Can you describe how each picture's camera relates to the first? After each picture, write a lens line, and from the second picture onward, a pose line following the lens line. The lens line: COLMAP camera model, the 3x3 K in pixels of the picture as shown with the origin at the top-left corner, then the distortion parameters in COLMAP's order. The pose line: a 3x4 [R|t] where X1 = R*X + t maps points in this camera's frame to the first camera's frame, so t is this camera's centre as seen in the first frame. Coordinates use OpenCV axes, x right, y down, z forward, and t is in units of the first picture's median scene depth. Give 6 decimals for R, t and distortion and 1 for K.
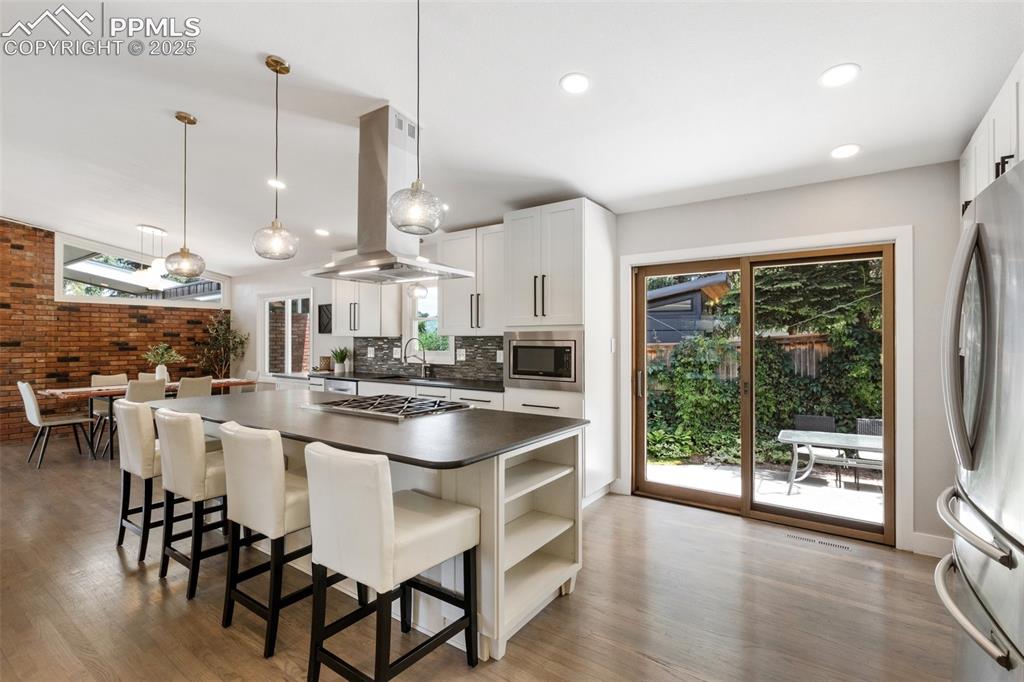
lens RADIAL K [[477.3, 0, 498.8], [0, 477.3, 340.3], [0, 0, 1]] dist [0.003457, 0.000260]
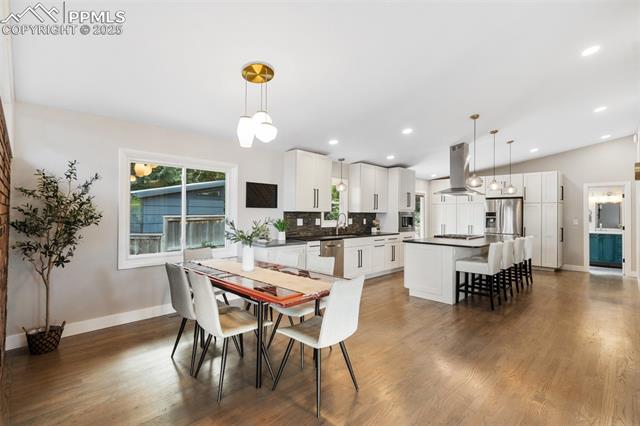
lens RADIAL K [[298.6, 0, 313.7], [0, 298.6, 211.6], [0, 0, 1]] dist [0.022571, -0.000162]
pose [[0.155766, 0.005677, 0.987778, -1.372423], [-0.011721, 0.999924, -0.003899, -0.005206], [-0.987724, -0.010970, 0.155821, 0.952892]]
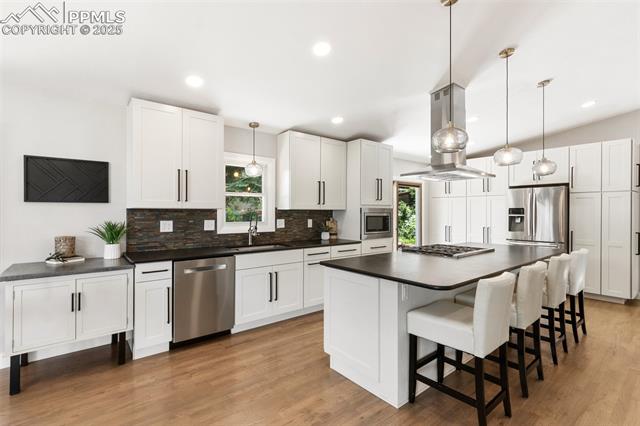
lens RADIAL K [[298.3, 0, 311.7], [0, 298.3, 212.6], [0, 0, 1]] dist [0.003457, 0.000260]
pose [[0.264612, -0.005209, 0.964341, -0.855404], [-0.003527, 0.999973, 0.006370, -0.005964], [-0.964348, -0.005087, 0.264587, 0.694016]]
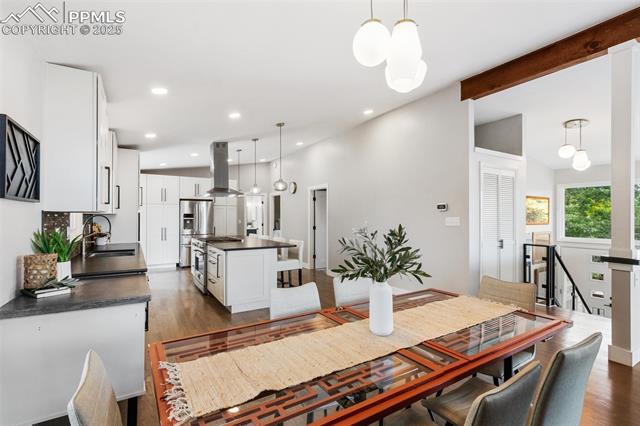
lens RADIAL K [[298.3, 0, 311.7], [0, 298.3, 212.6], [0, 0, 1]] dist [0.003457, 0.000260]
pose [[-0.920322, 0.006456, 0.391108, -0.876093], [0.001034, 0.999900, -0.014072, -0.001083], [-0.391160, -0.012547, -0.920237, 1.450351]]
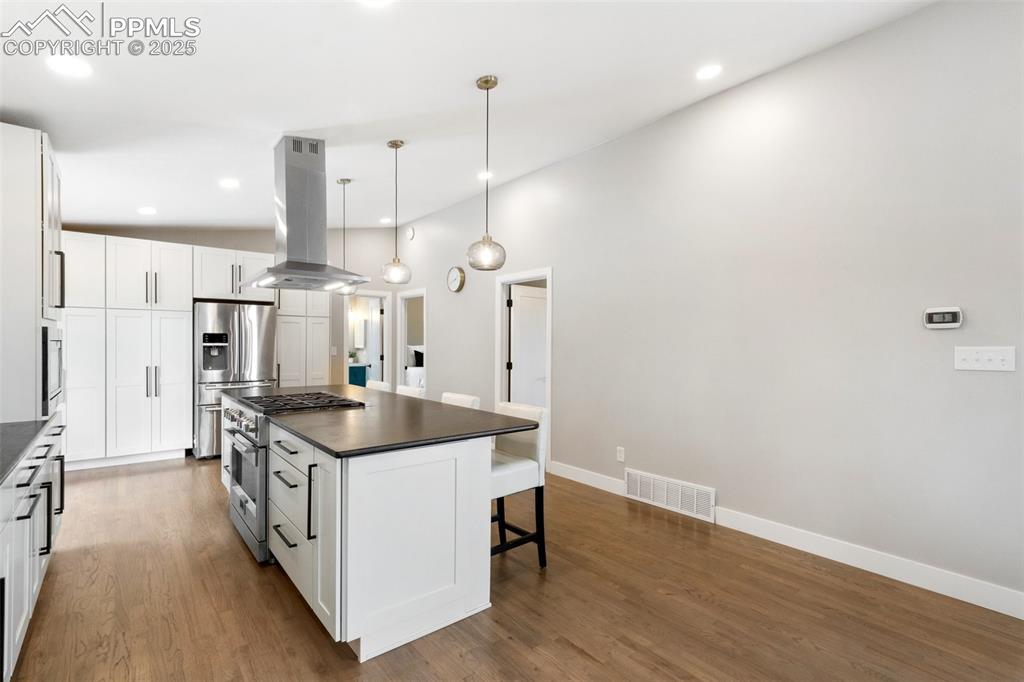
lens RADIAL K [[477.3, 0, 498.8], [0, 477.3, 340.3], [0, 0, 1]] dist [0.003457, 0.000260]
pose [[-0.964611, -0.003139, 0.263660, -0.573216], [-0.003599, 0.999993, -0.001259, -0.002961], [-0.263654, -0.002164, -0.964615, 1.138153]]
